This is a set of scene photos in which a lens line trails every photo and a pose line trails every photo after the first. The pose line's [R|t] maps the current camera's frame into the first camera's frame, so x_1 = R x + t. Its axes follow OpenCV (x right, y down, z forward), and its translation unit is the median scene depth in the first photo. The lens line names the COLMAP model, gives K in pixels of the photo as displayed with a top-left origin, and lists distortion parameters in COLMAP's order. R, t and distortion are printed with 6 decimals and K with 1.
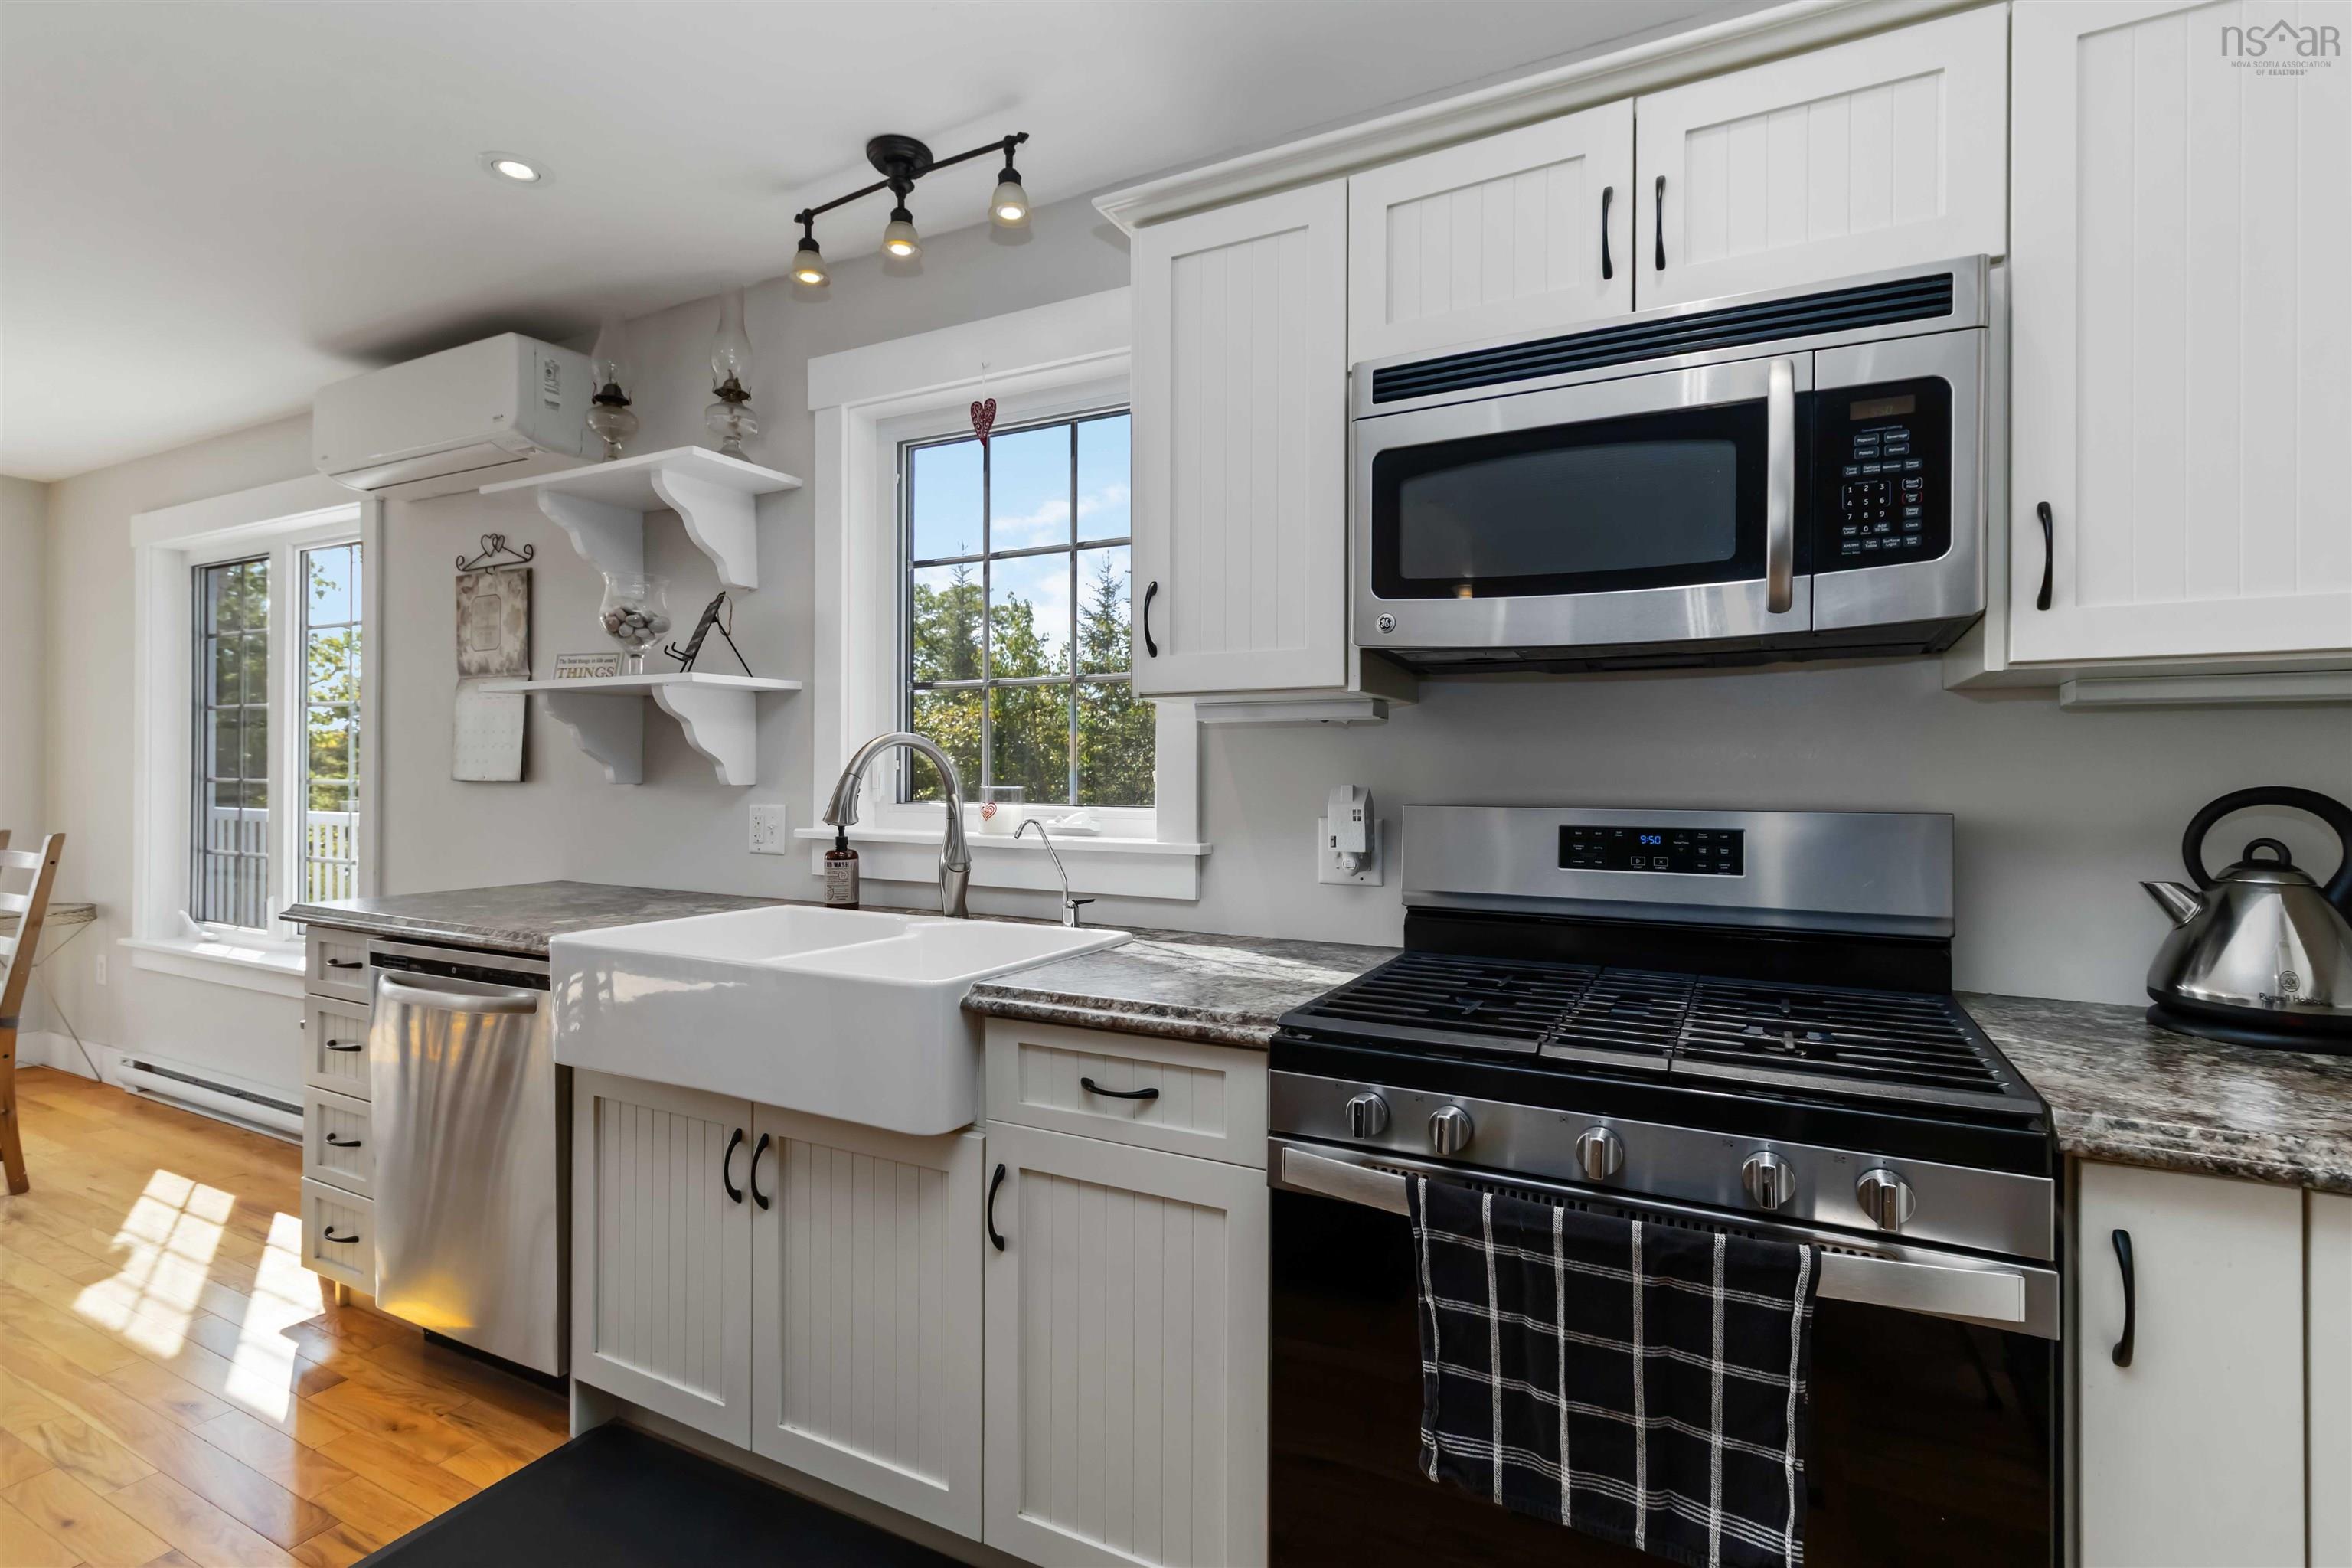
lens RADIAL K [[1086.5, 0, 1213.8], [0, 1086.5, 773.9], [0, 0, 1]] dist [-0.000379, -0.000033]
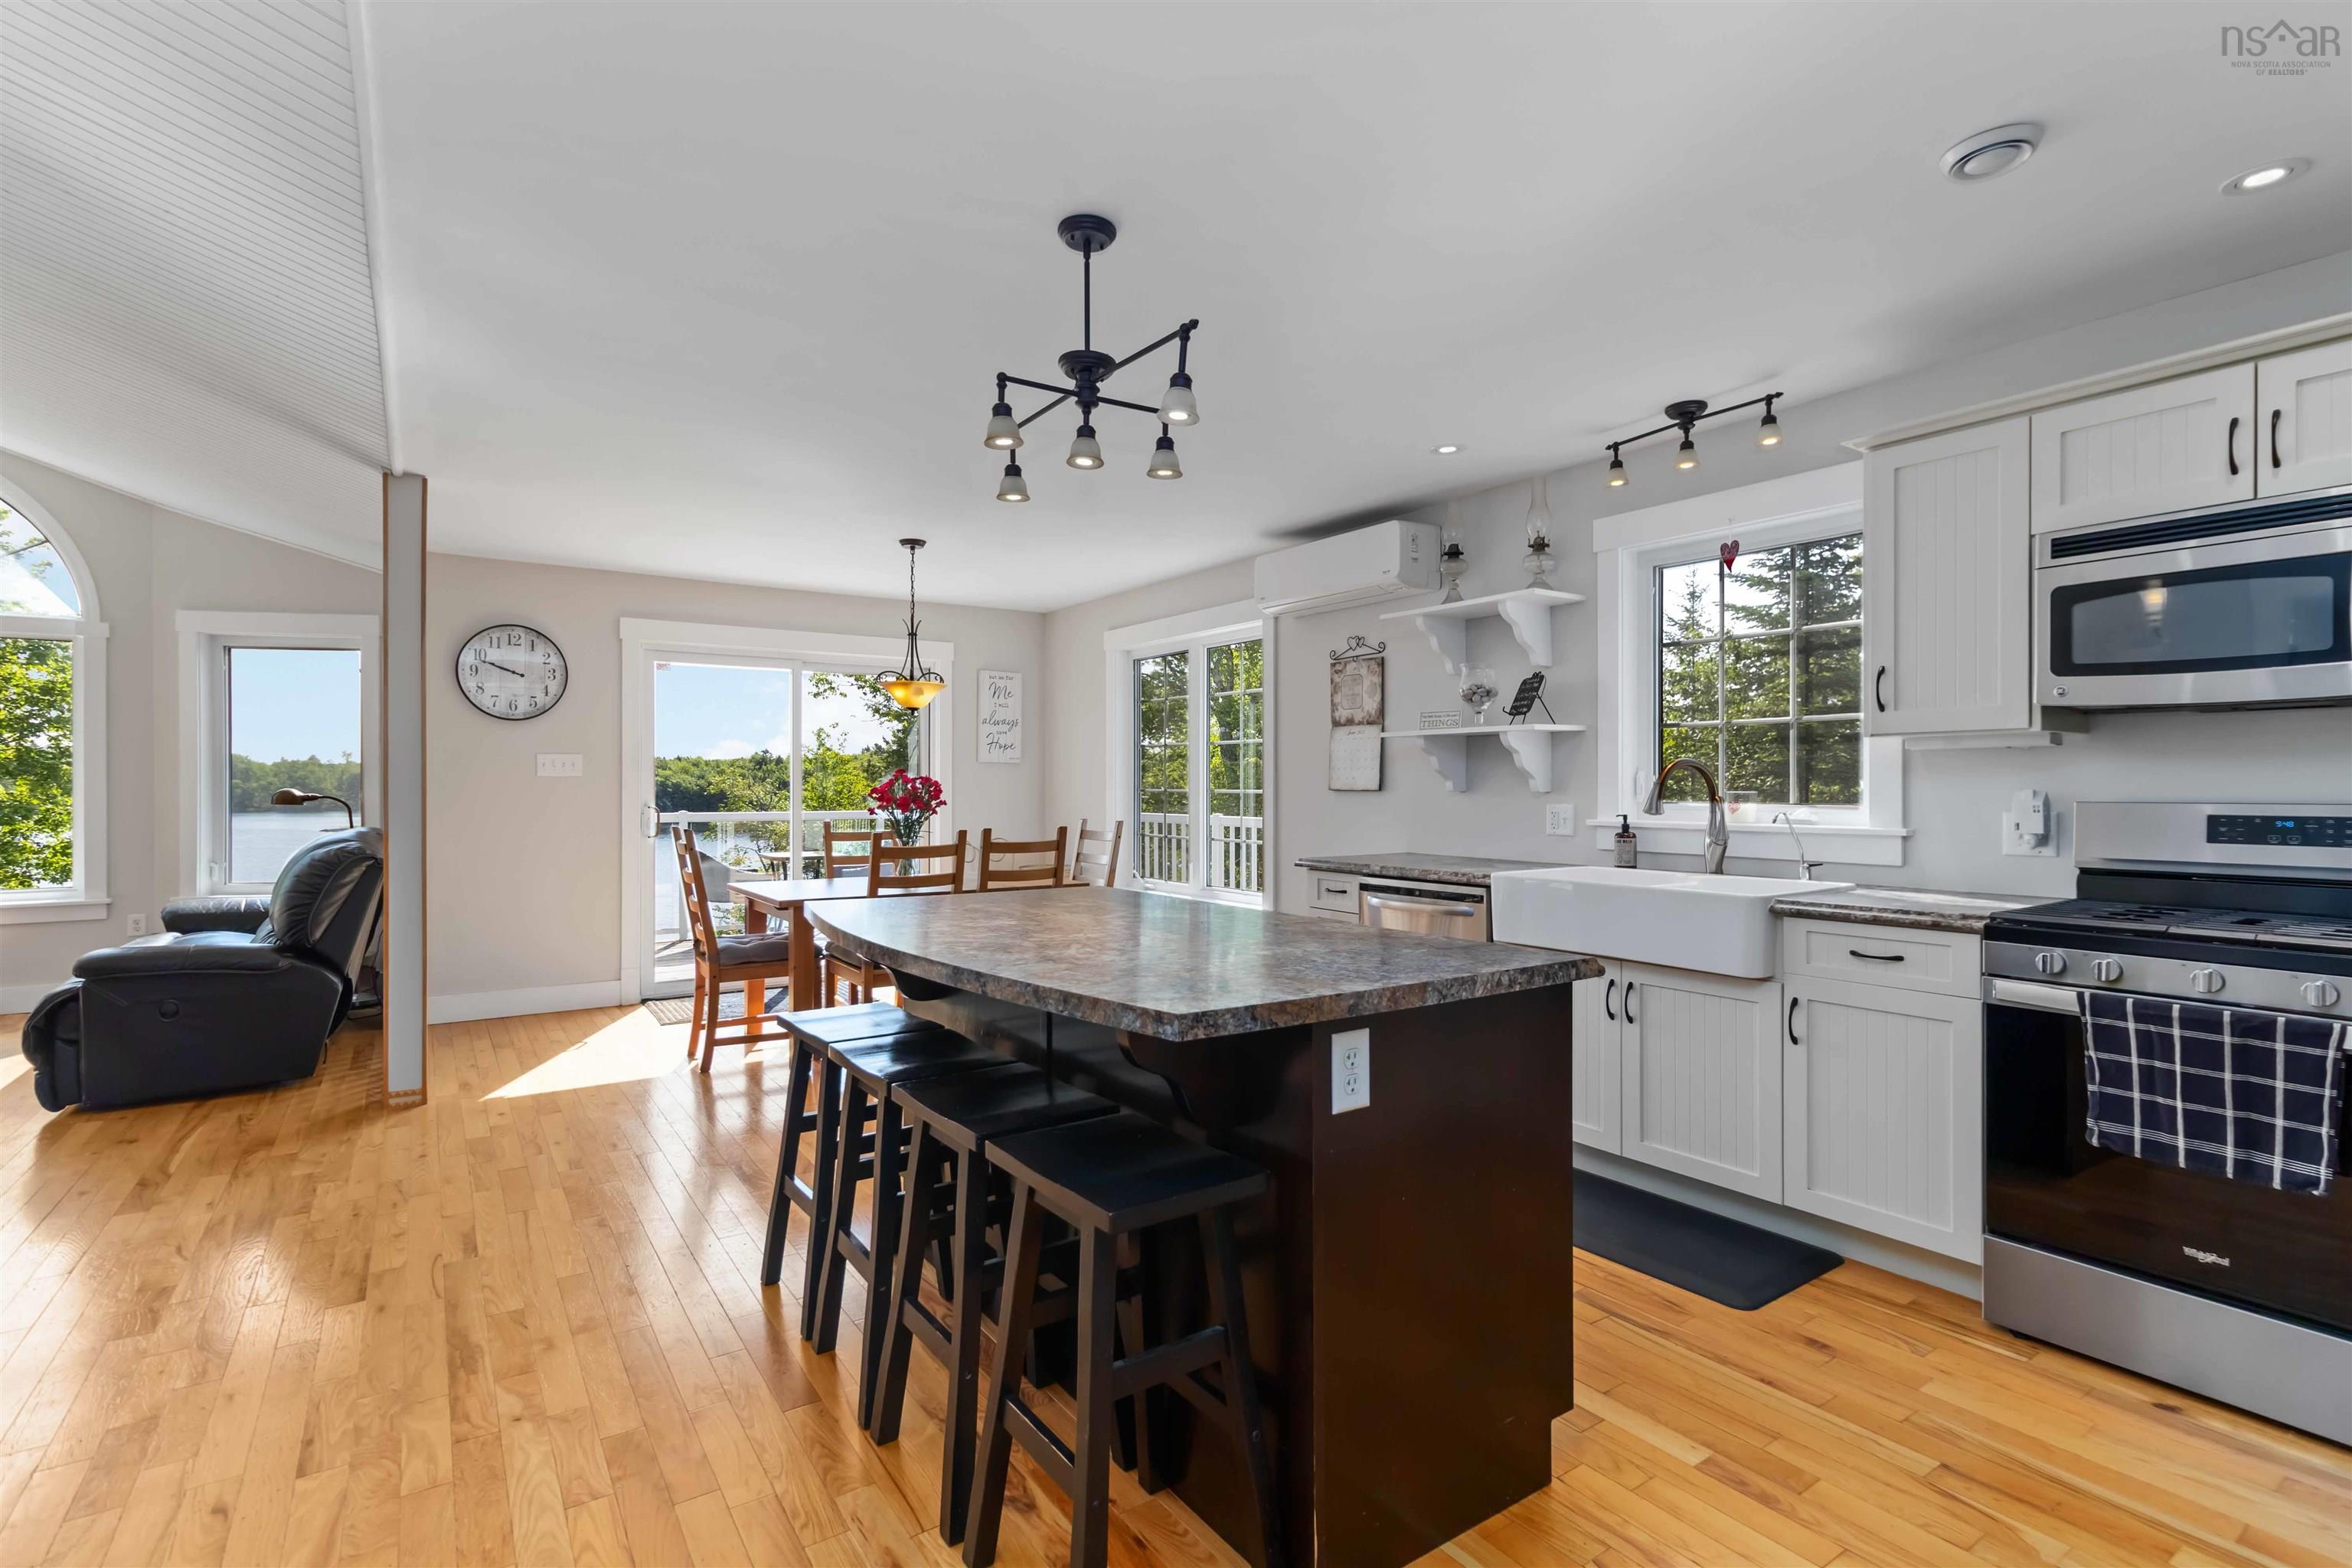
lens RADIAL K [[1104.9, 0, 1180.4], [0, 1104.9, 793.2], [0, 0, 1]] dist [0.002711, -0.000511]
pose [[0.873639, -0.003369, -0.486563, -0.178552], [0.007624, 0.999948, 0.006765, -0.003864], [0.486515, -0.009620, 0.873619, -1.036996]]
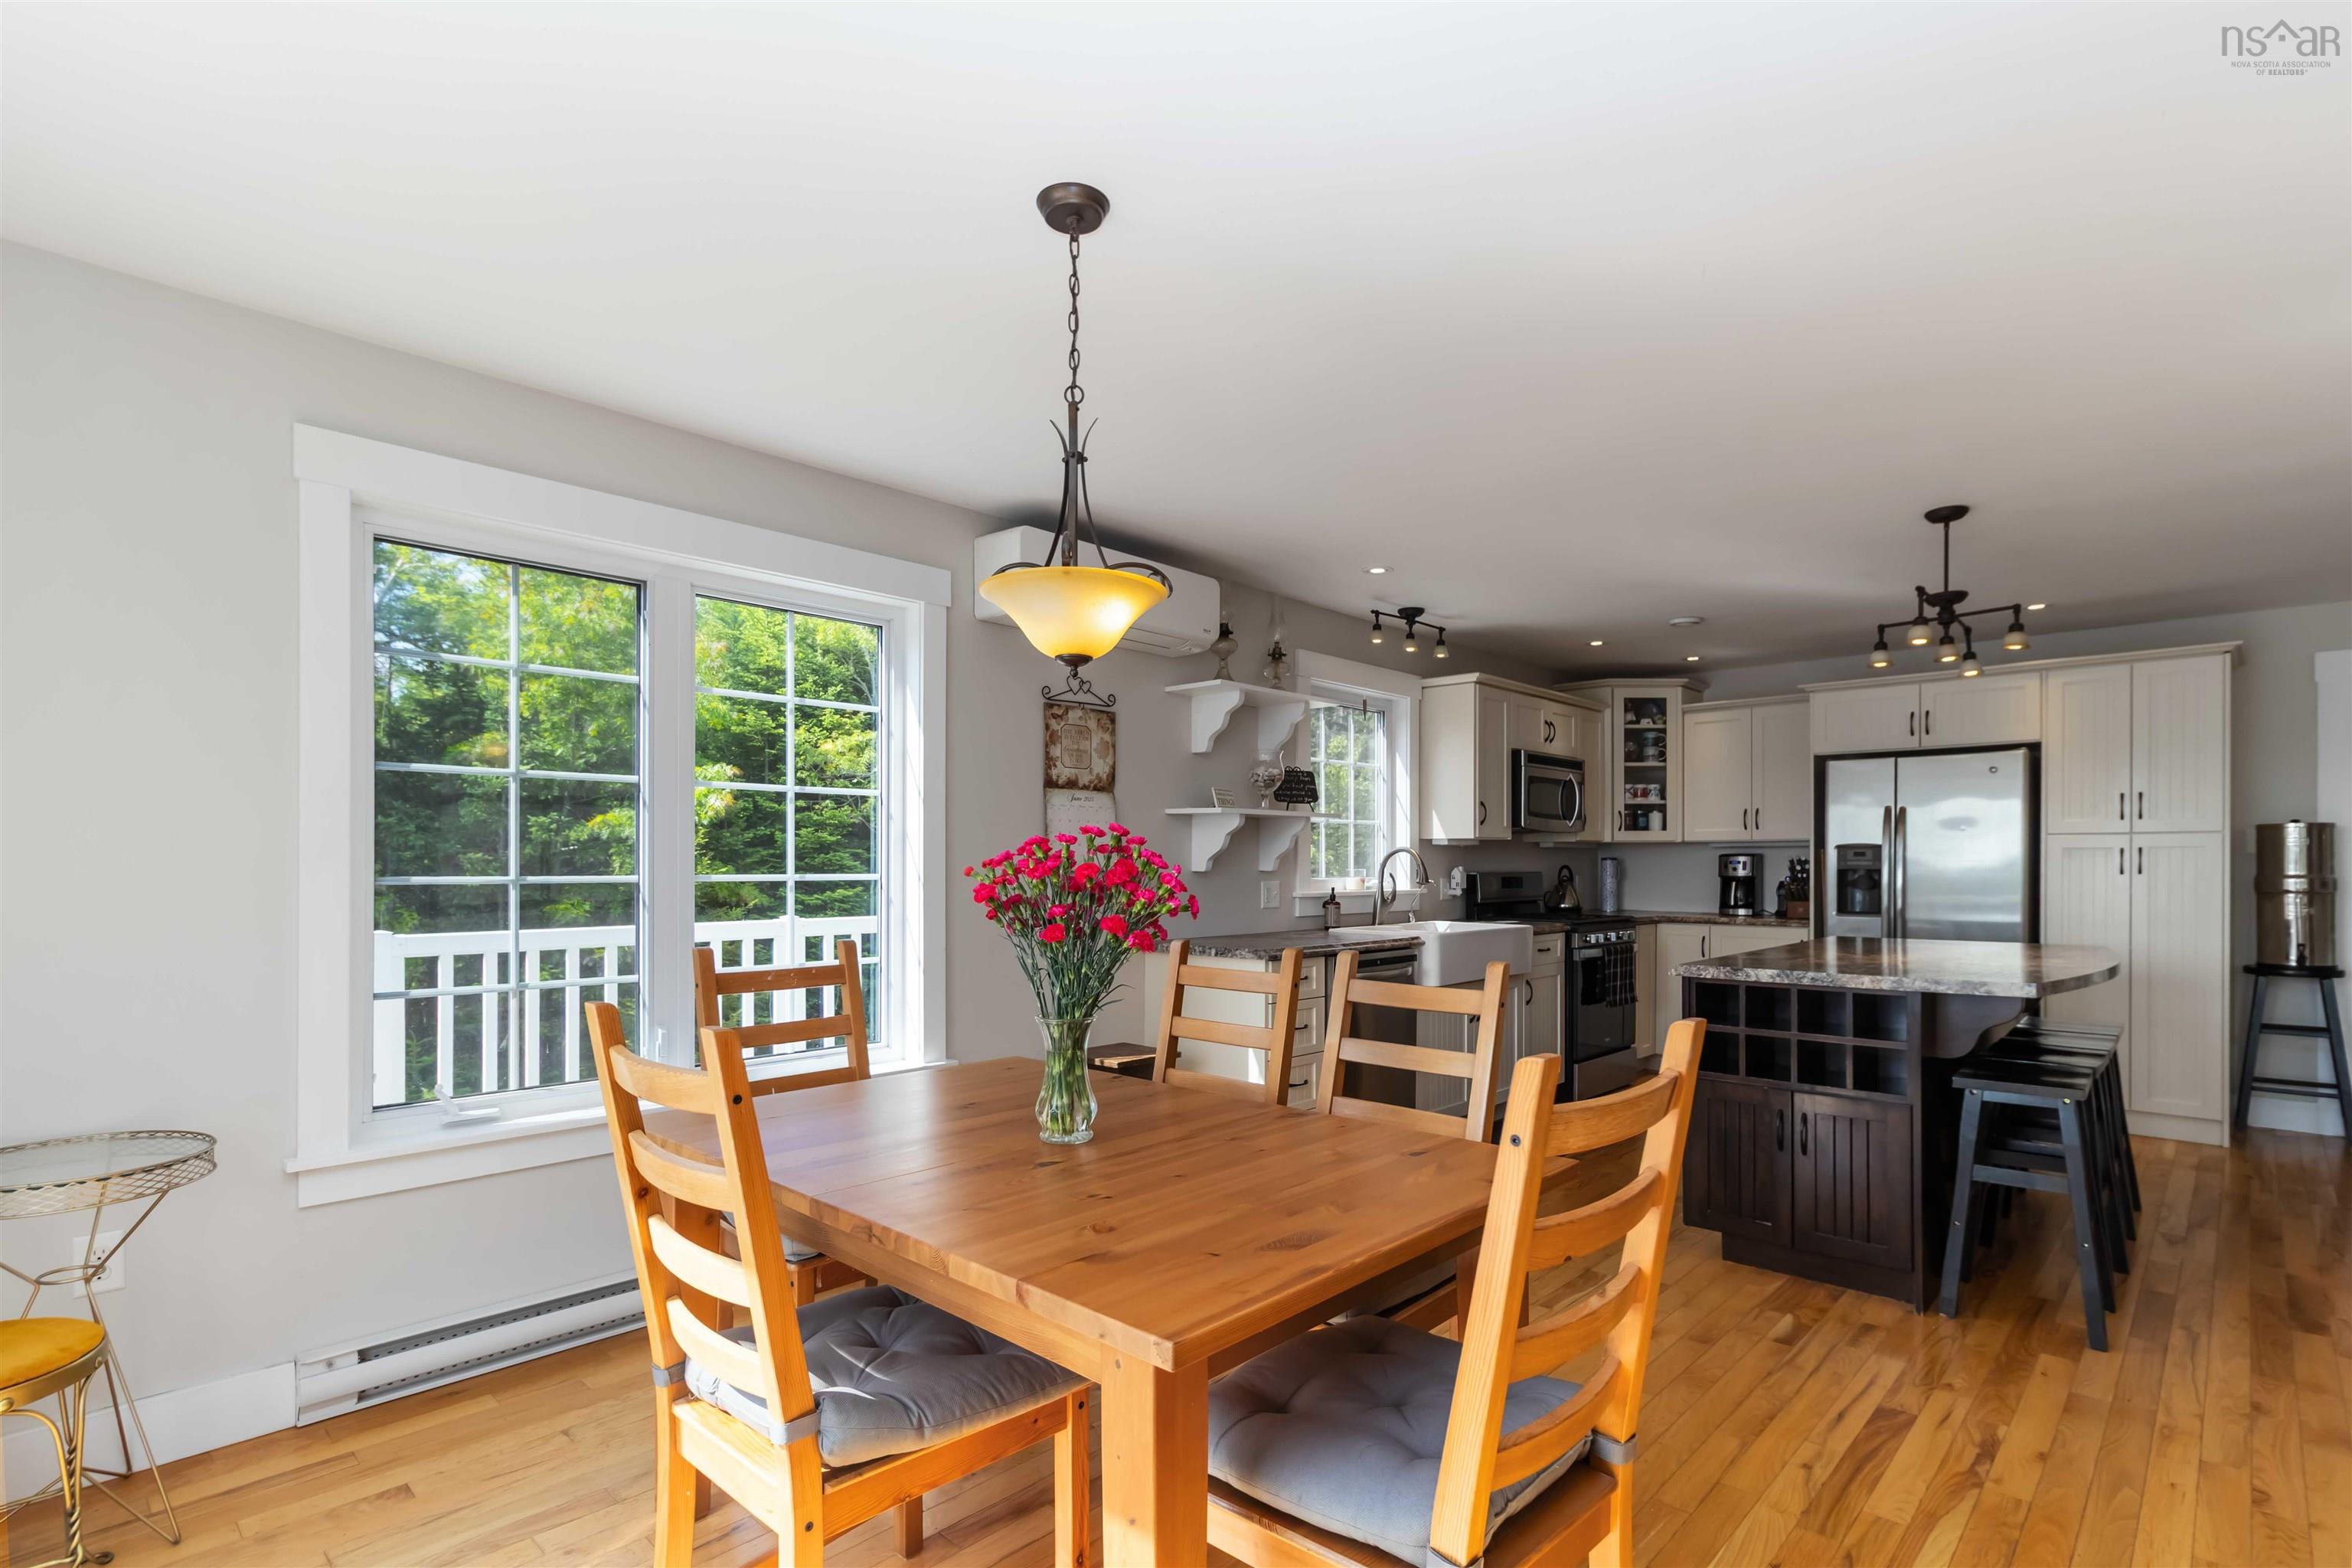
lens RADIAL K [[1113.9, 0, 1182.1], [0, 1113.9, 868.3], [0, 0, 1]] dist [0.000401, -0.000131]
pose [[0.291225, -0.006140, 0.956635, -3.492381], [0.003606, 0.999979, 0.005320, -0.008275], [-0.956648, 0.001900, 0.291241, 0.943744]]
